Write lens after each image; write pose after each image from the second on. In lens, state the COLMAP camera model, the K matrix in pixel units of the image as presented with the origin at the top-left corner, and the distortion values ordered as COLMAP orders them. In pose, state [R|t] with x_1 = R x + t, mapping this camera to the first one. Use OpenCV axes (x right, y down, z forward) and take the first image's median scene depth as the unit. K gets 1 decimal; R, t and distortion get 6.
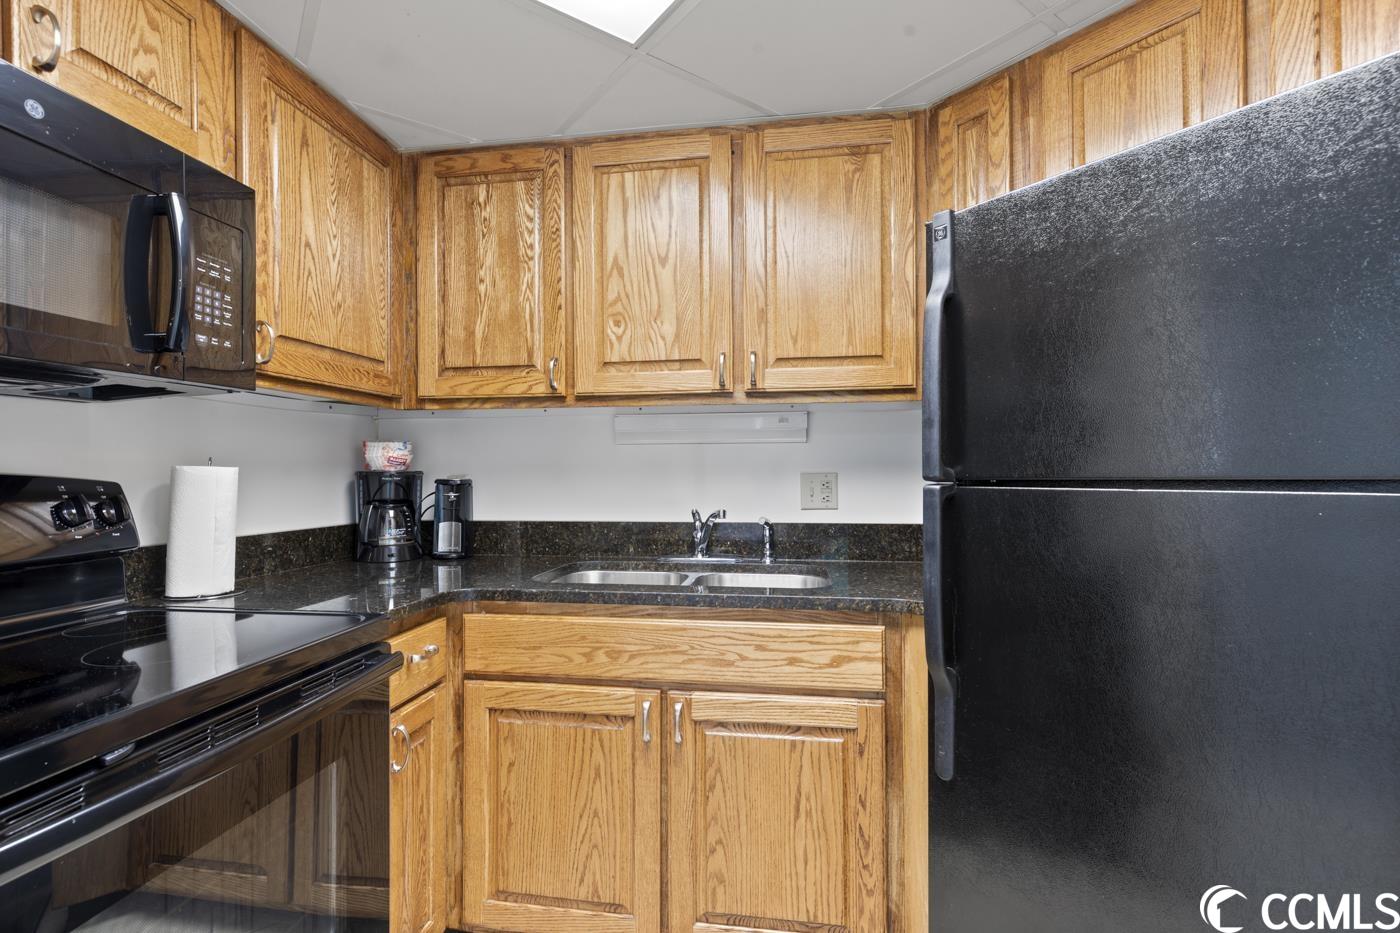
lens RADIAL K [[632.7, 0, 695.8], [0, 632.7, 468.8], [0, 0, 1]] dist [0.006063, -0.001507]
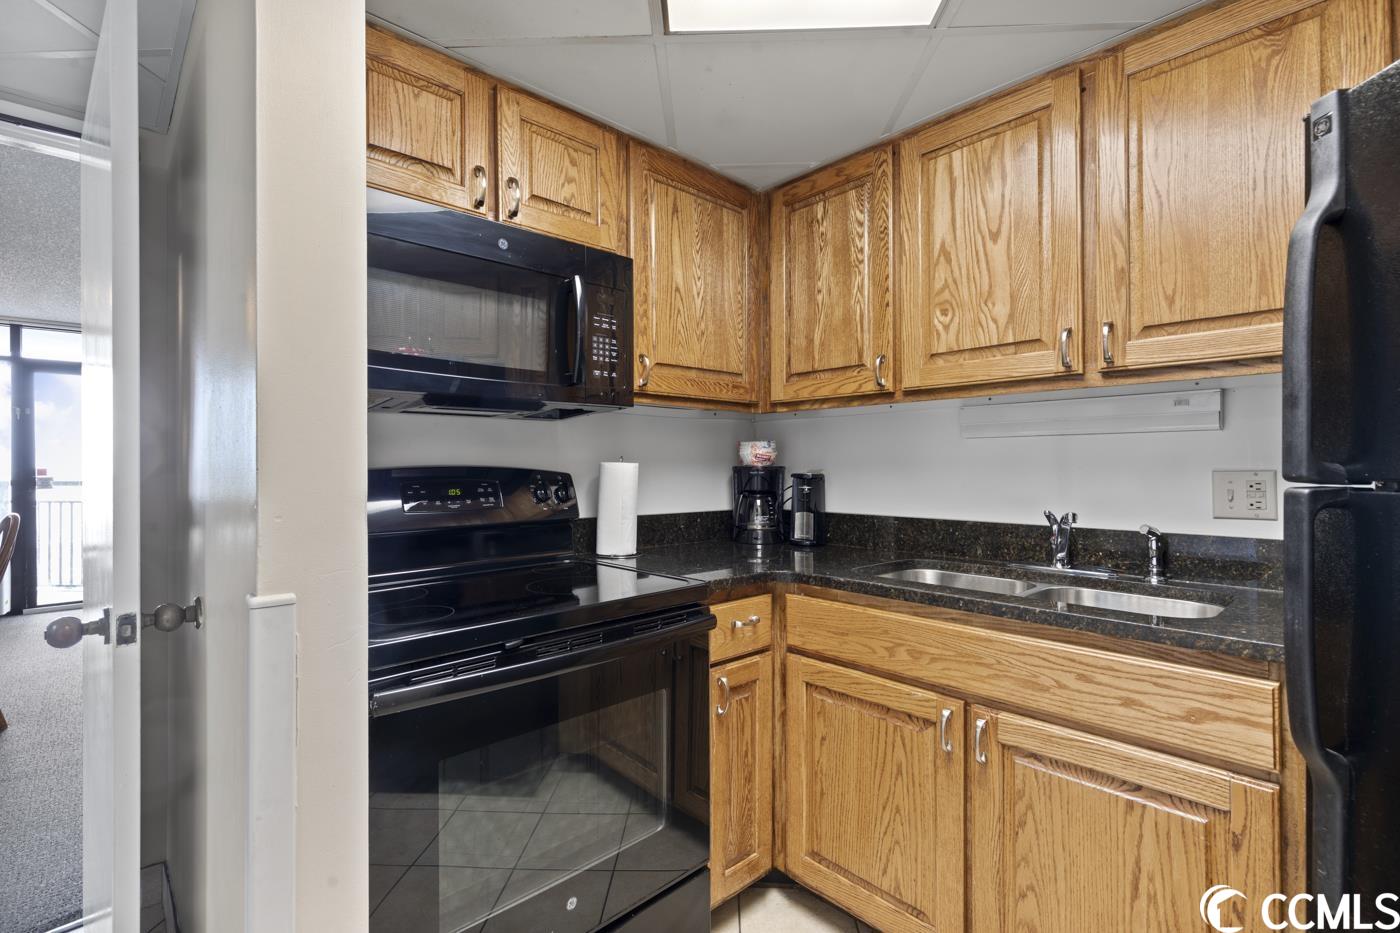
lens RADIAL K [[637.1, 0, 696.8], [0, 637.1, 464.5], [0, 0, 1]] dist [0.003155, -0.001567]
pose [[0.782814, 0.000458, -0.622256, 0.213313], [0.000210, 0.999999, 0.001000, -0.001127], [0.622256, -0.000914, 0.782813, 0.016731]]
